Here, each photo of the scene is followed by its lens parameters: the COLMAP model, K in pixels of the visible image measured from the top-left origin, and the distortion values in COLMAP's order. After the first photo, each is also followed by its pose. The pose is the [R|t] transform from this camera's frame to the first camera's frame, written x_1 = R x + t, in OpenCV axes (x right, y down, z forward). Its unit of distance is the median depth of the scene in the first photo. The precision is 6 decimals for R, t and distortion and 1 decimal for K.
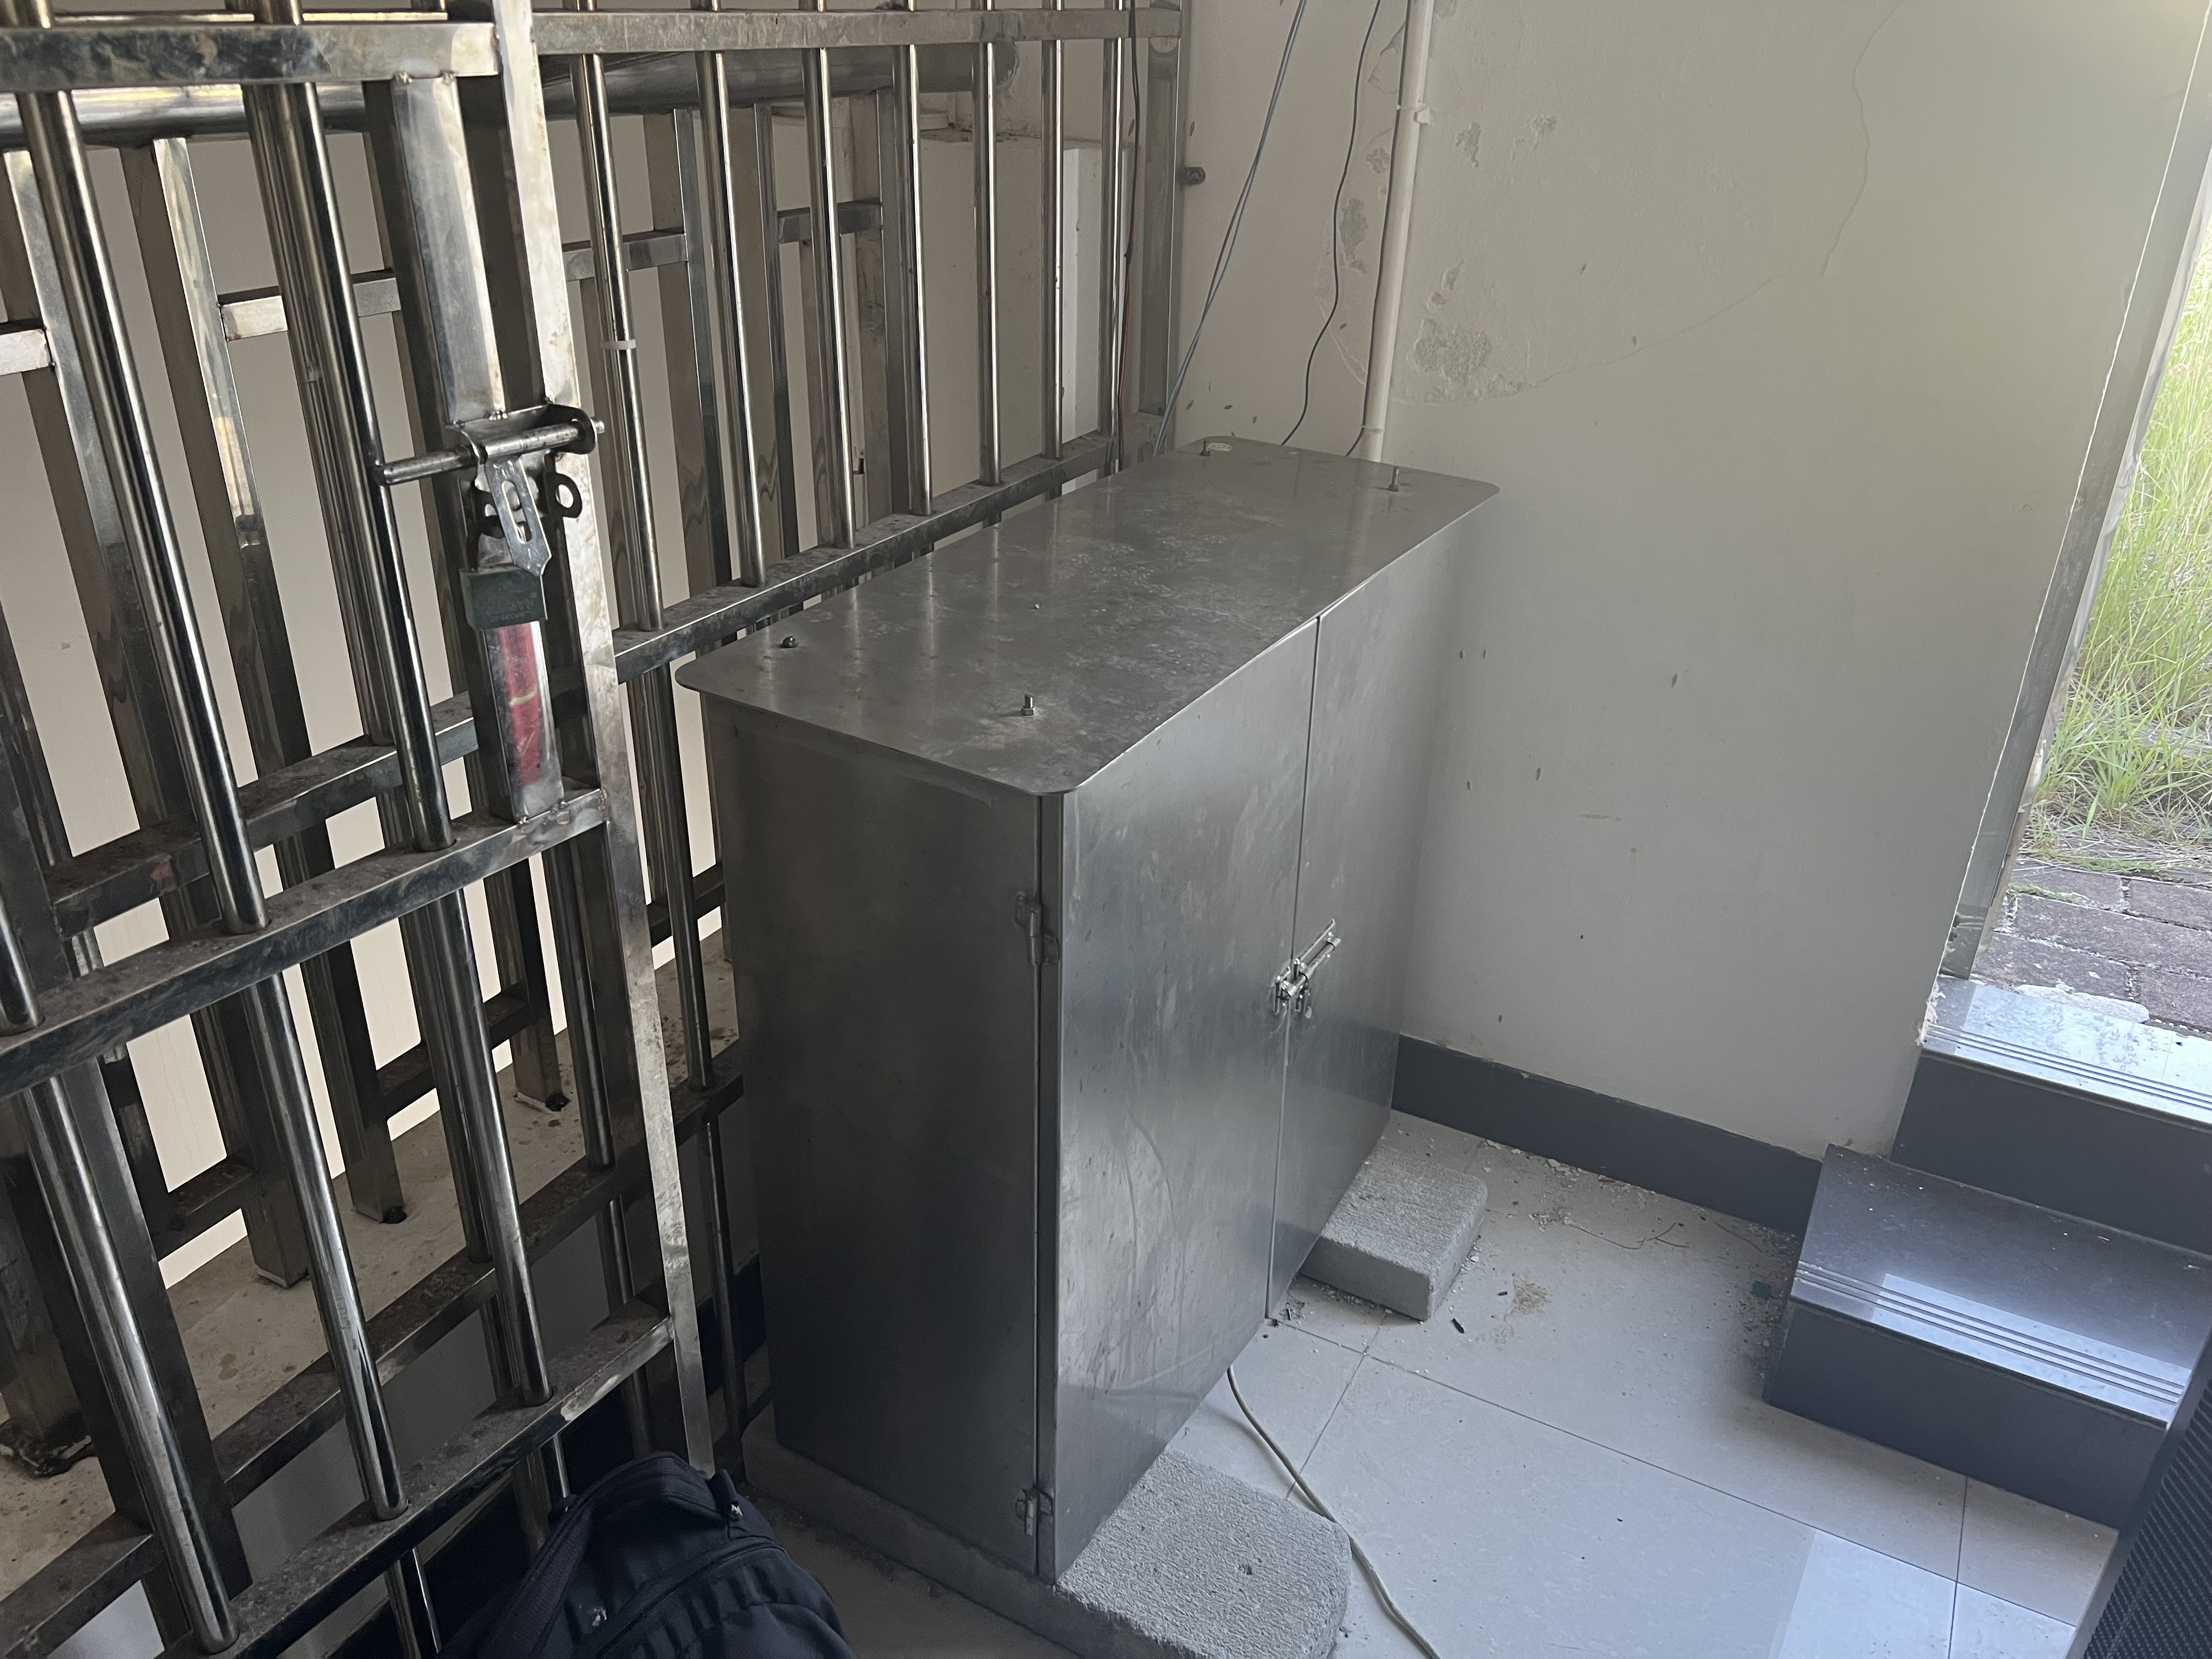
lens RADIAL K [[1670.8, 0, 1103.3], [0, 1670.8, 829.8], [0, 0, 1]] dist [0.004211, -0.005346]
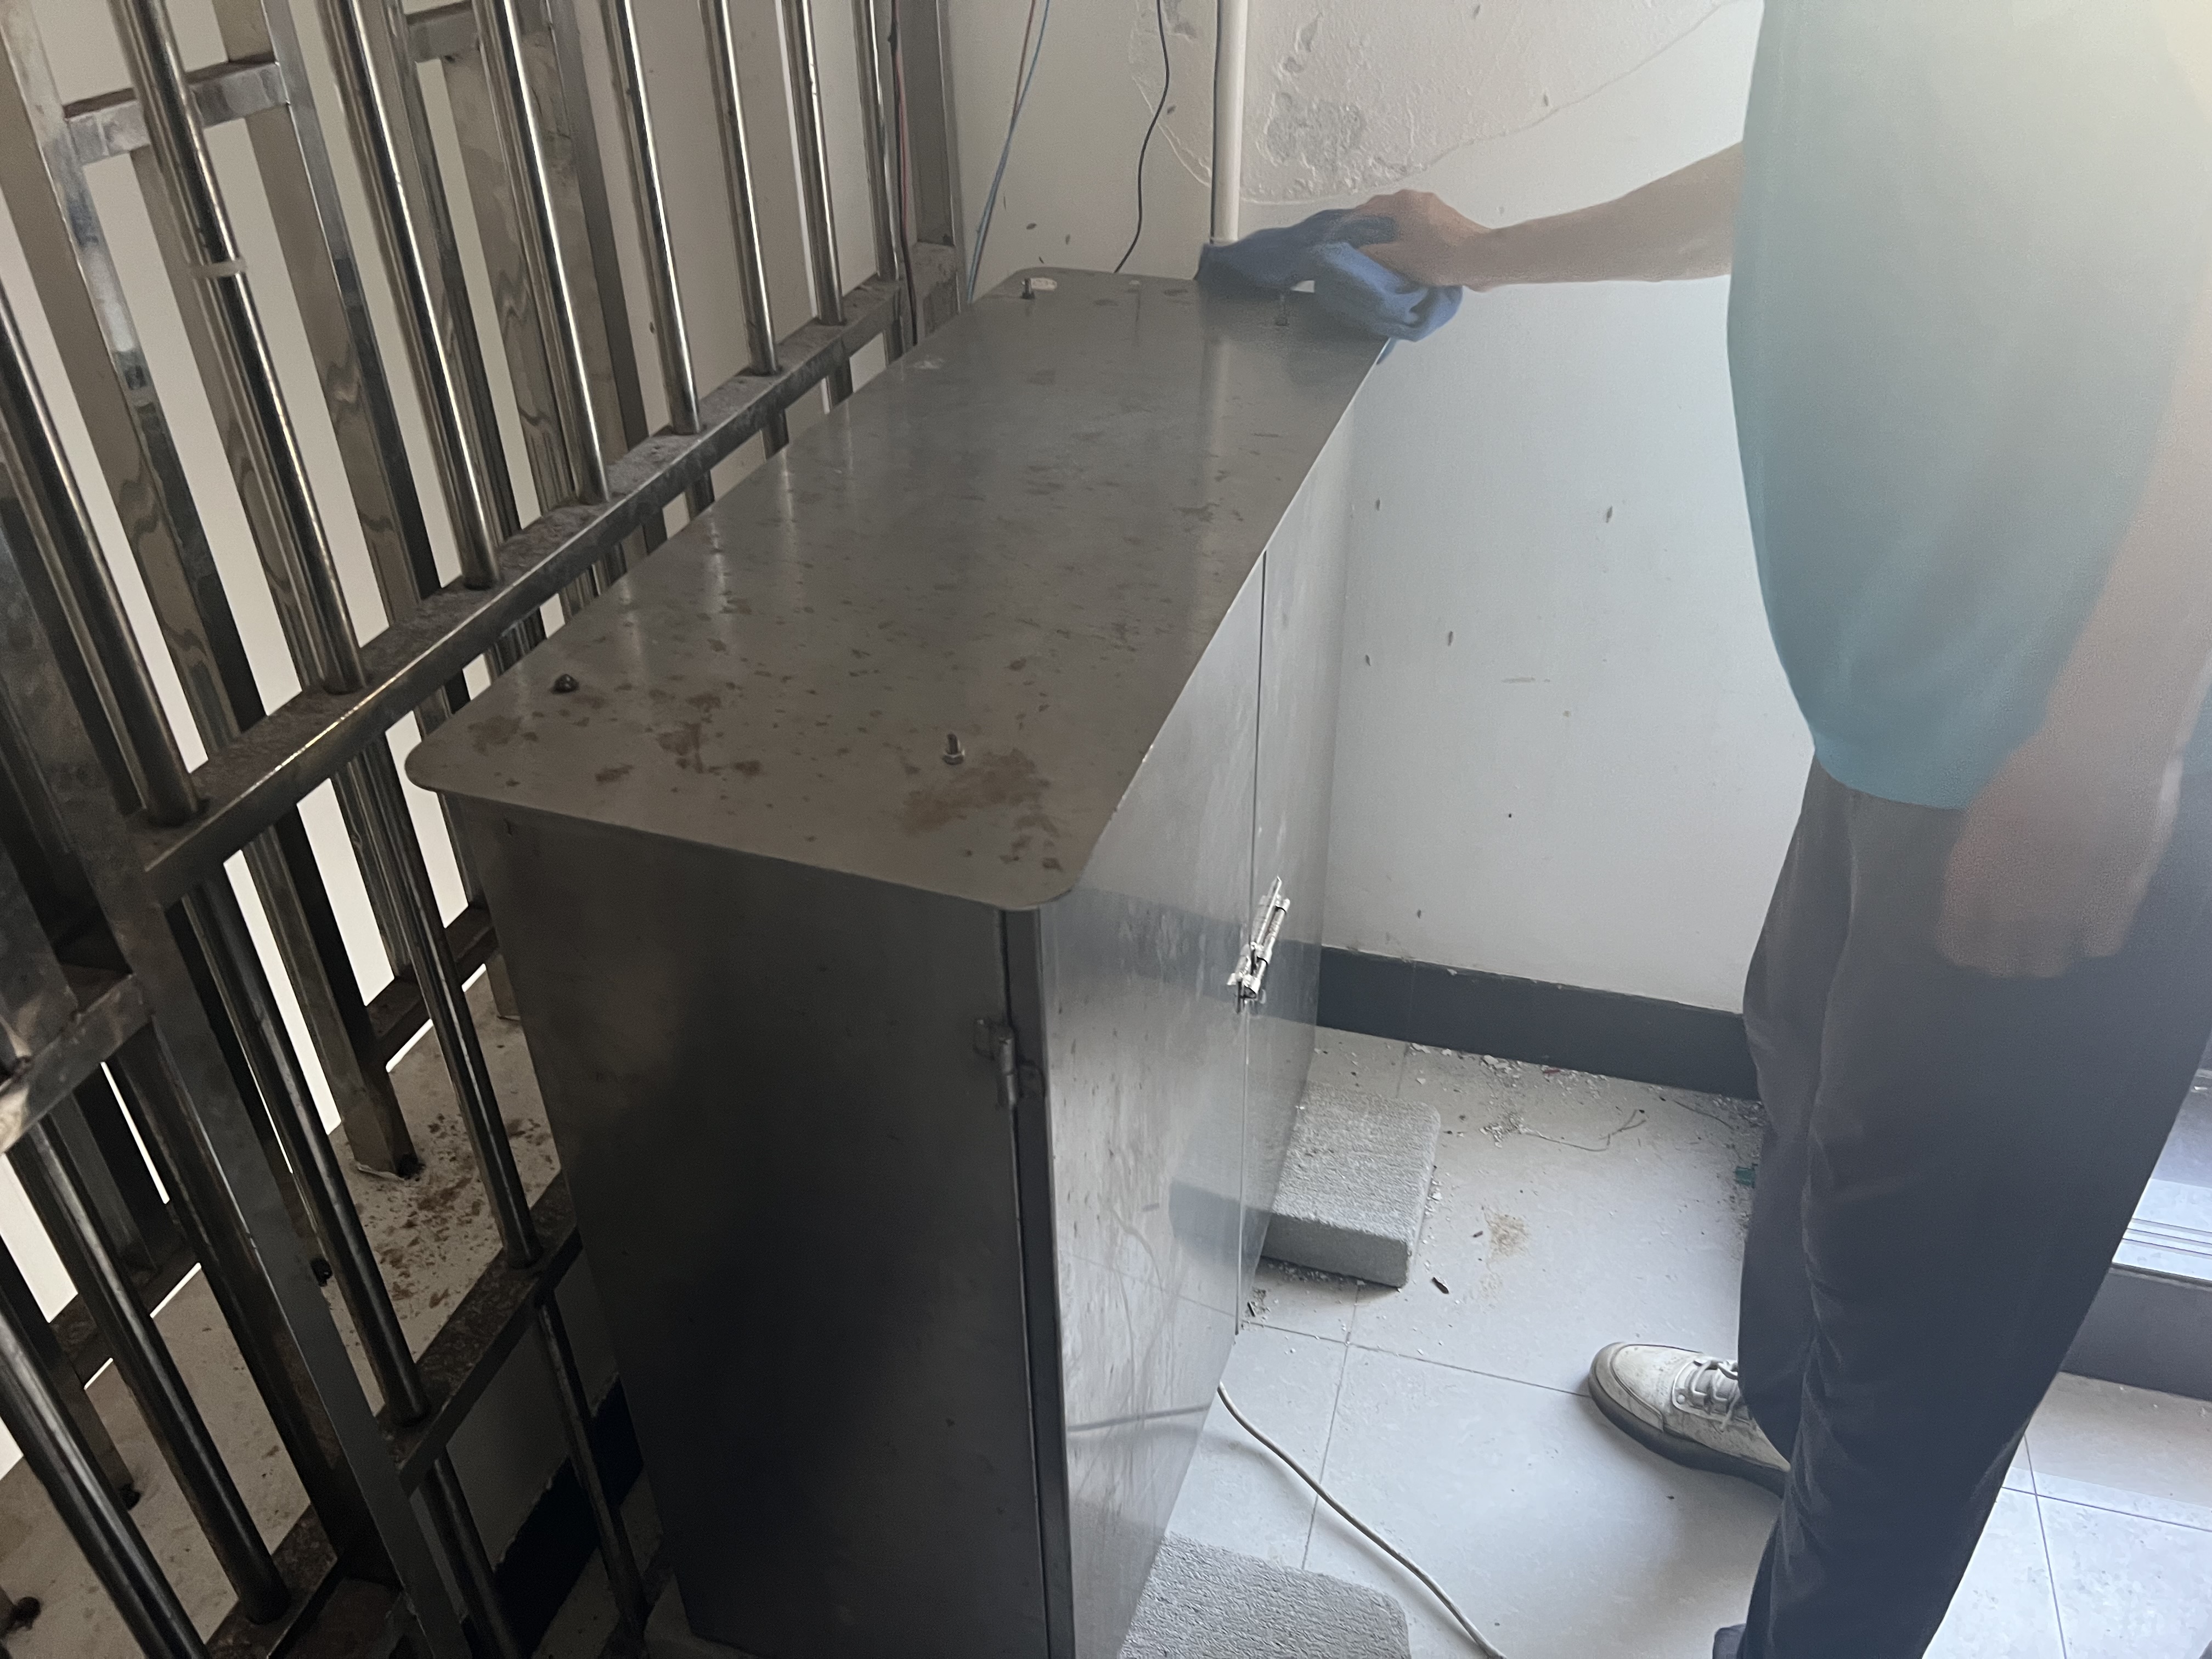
lens RADIAL K [[1678.4, 0, 1094.0], [0, 1678.4, 820.1], [0, 0, 1]] dist [-0.004574, -0.004728]
pose [[0.977395, -0.149101, 0.149892, -0.064680], [0.130164, 0.983051, 0.129103, -0.085562], [-0.166601, -0.106674, 0.980237, 0.212522]]
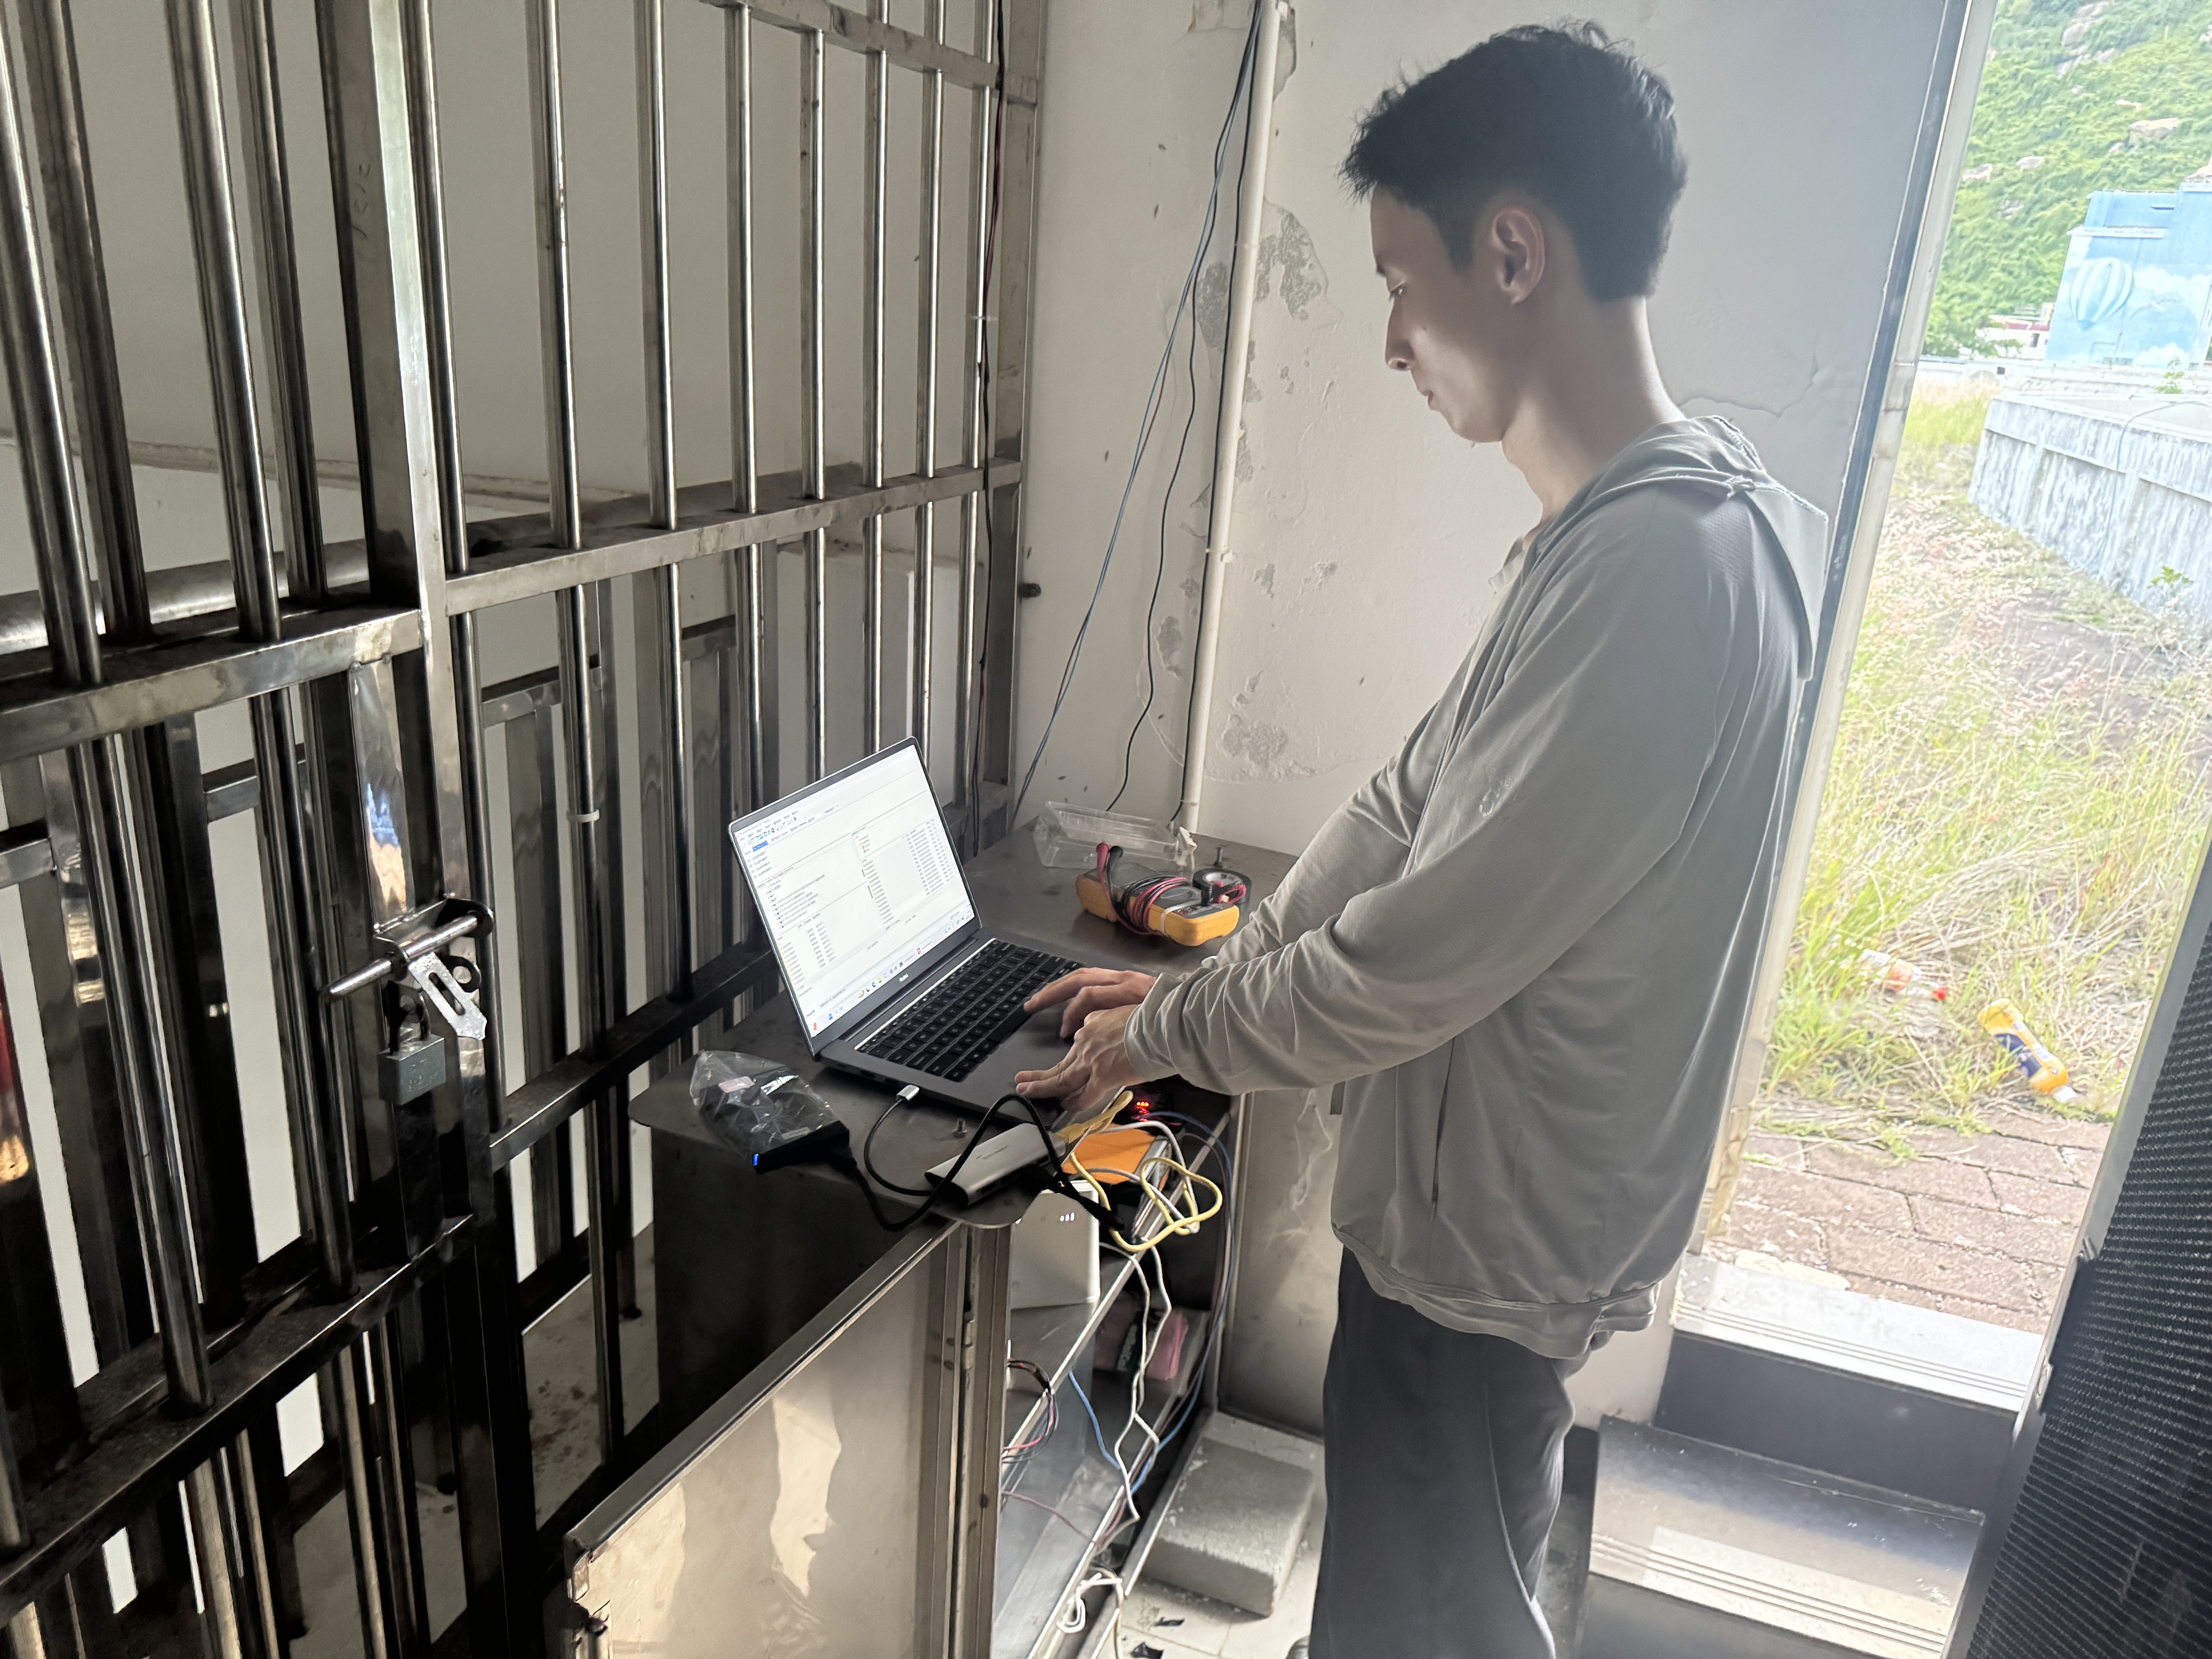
lens RADIAL K [[1559.8, 0, 1120.0], [0, 1559.8, 808.1], [0, 0, 1]] dist [0.082071, -0.135969]
pose [[0.984725, -0.010243, 0.173815, -0.081987], [0.034326, 0.990098, -0.136119, -0.096328], [-0.170700, 0.140006, 0.975326, -0.058941]]
